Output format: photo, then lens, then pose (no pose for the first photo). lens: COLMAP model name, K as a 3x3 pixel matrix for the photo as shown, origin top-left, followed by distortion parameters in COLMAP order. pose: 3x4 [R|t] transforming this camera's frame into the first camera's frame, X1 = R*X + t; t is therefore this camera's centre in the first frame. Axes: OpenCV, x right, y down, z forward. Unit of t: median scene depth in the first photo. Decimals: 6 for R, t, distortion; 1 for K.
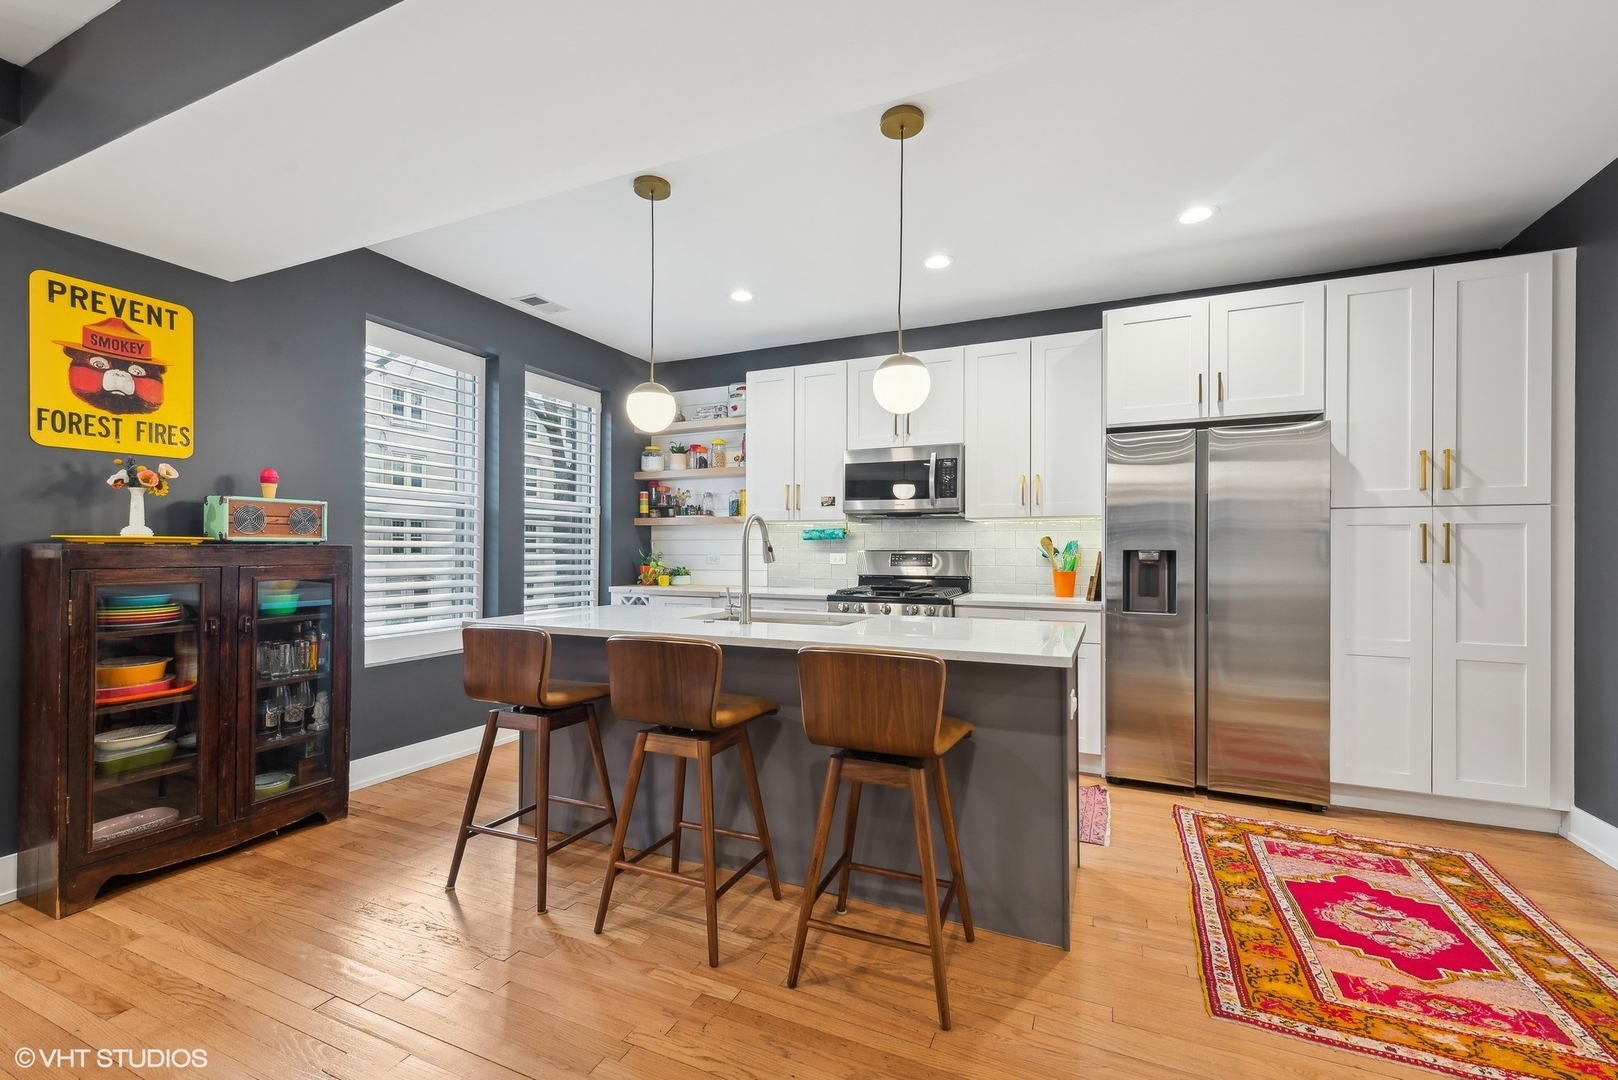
lens RADIAL K [[688.3, 0, 806.1], [0, 688.3, 545.7], [0, 0, 1]] dist [0.007433, -0.002934]
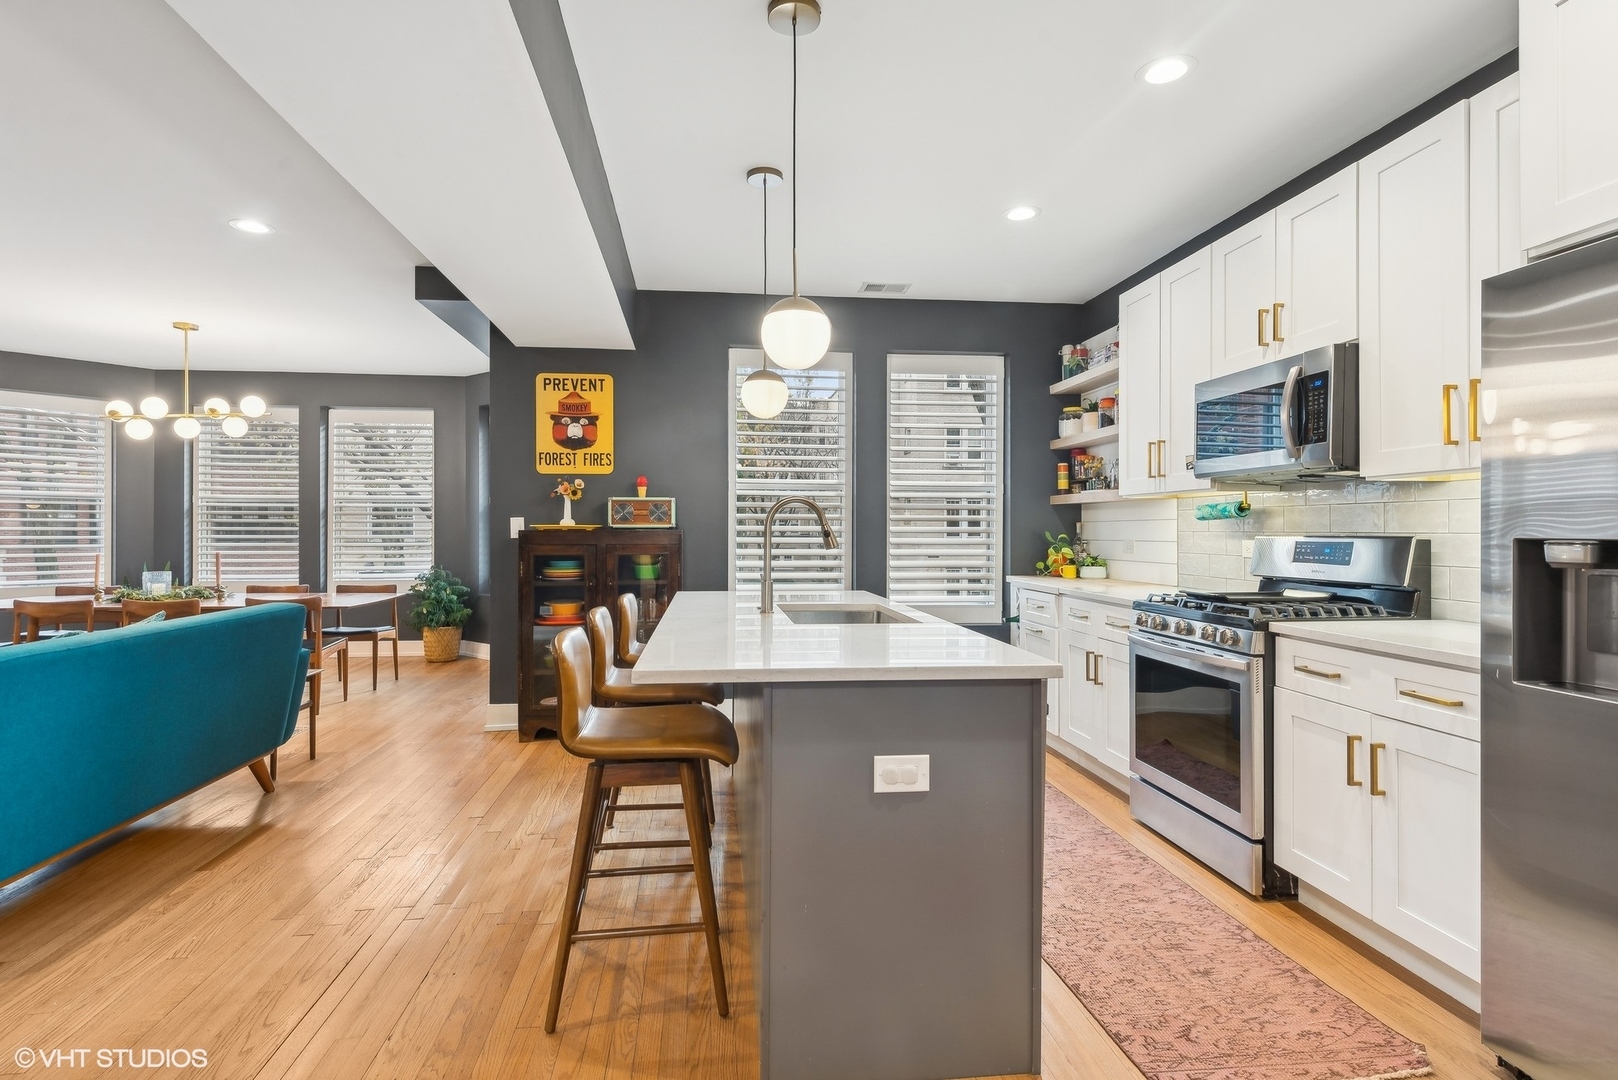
lens RADIAL K [[804.4, 0, 796.6], [0, 804.4, 527.4], [0, 0, 1]] dist [0.021206, -0.002001]
pose [[0.510531, -0.004112, -0.859850, 0.675412], [0.005162, 0.999985, -0.001717, -0.002080], [0.859844, -0.003562, 0.510544, 0.357361]]
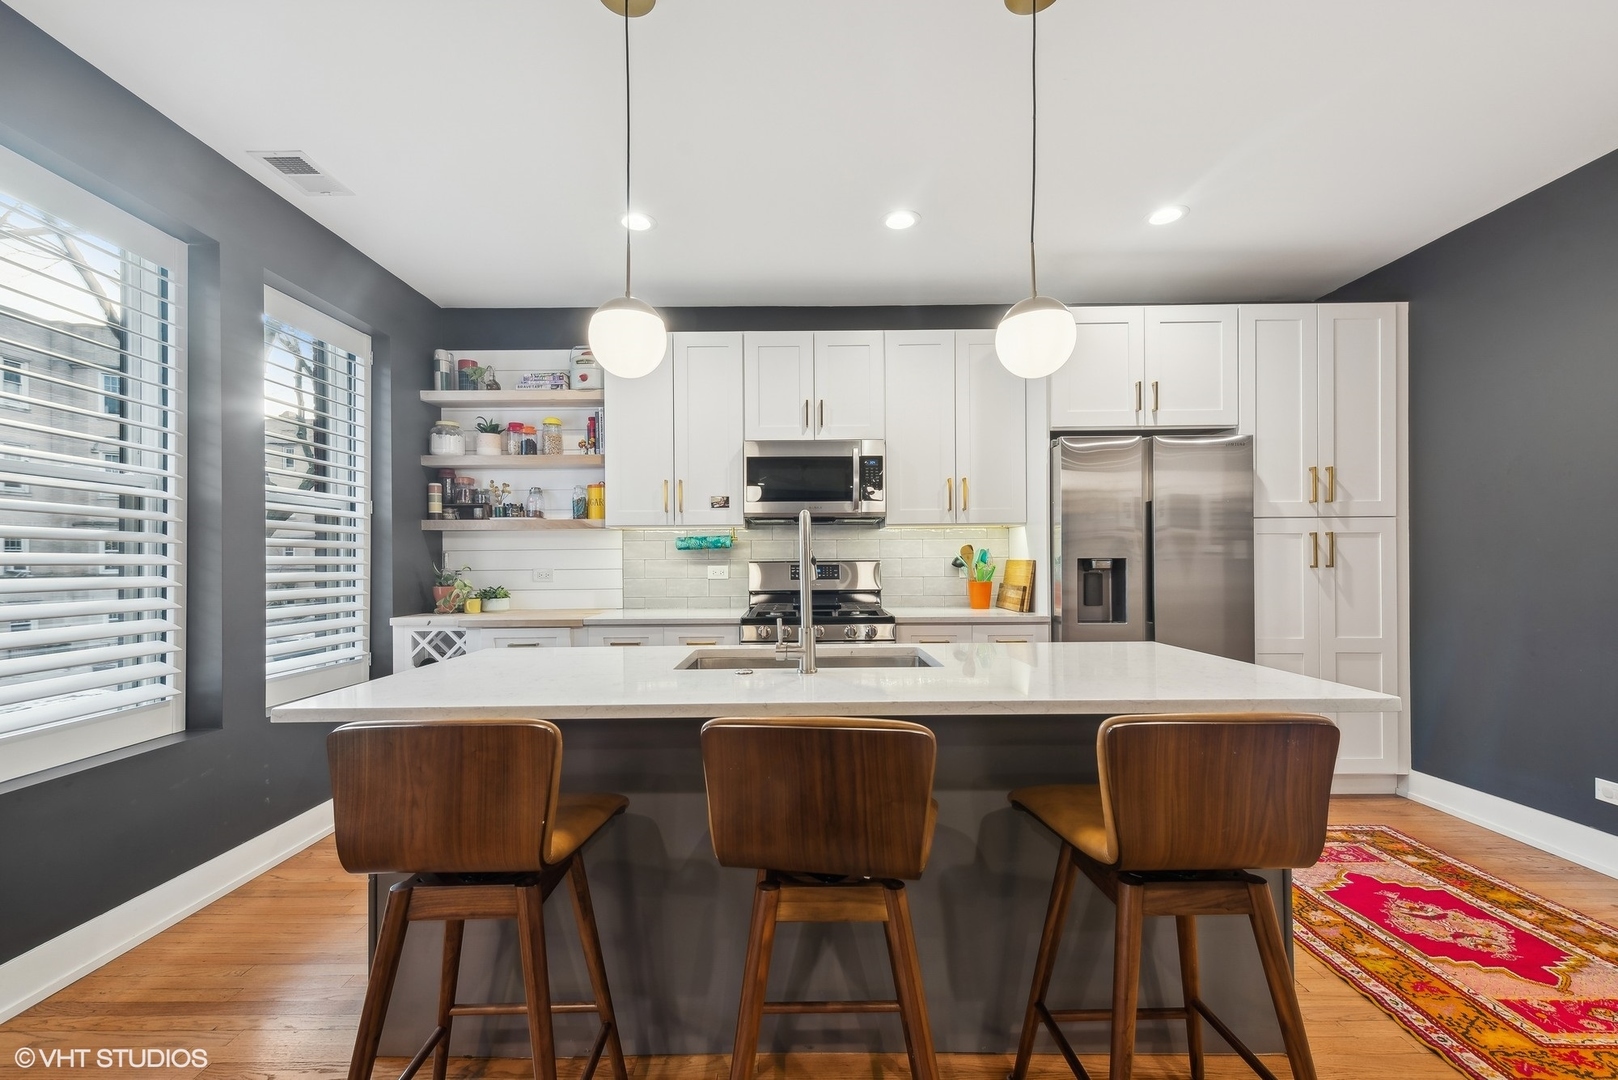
lens RADIAL K [[677.5, 0, 805.2], [0, 677.5, 555.6], [0, 0, 1]] dist [0.008382, -0.001245]
pose [[0.910481, -0.006480, 0.413500, -0.275788], [0.006962, 0.999976, 0.000342, -0.000785], [-0.413492, 0.002568, 0.910504, 0.302855]]
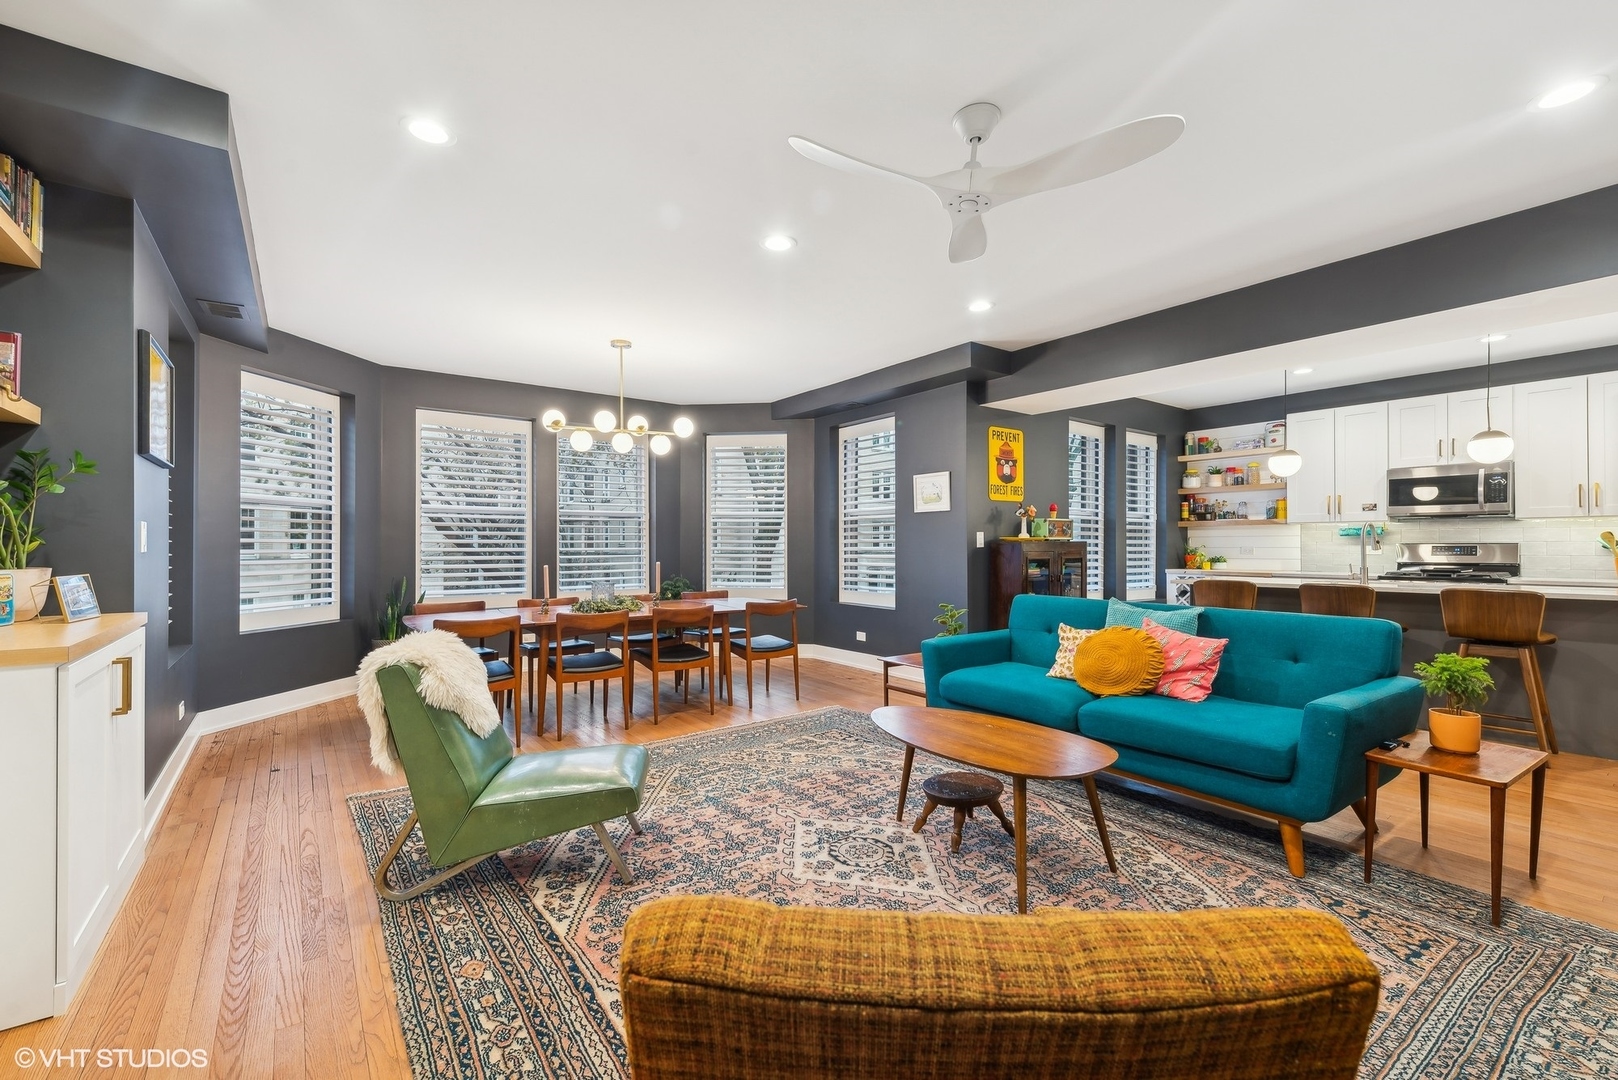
lens RADIAL K [[688.3, 0, 783.2], [0, 688.3, 544.7], [0, 0, 1]] dist [0.007433, -0.002934]
pose [[0.865037, -0.003018, -0.501700, -0.371845], [0.004912, 0.999985, 0.002453, -0.000558], [0.501685, -0.004586, 0.865038, -0.982917]]
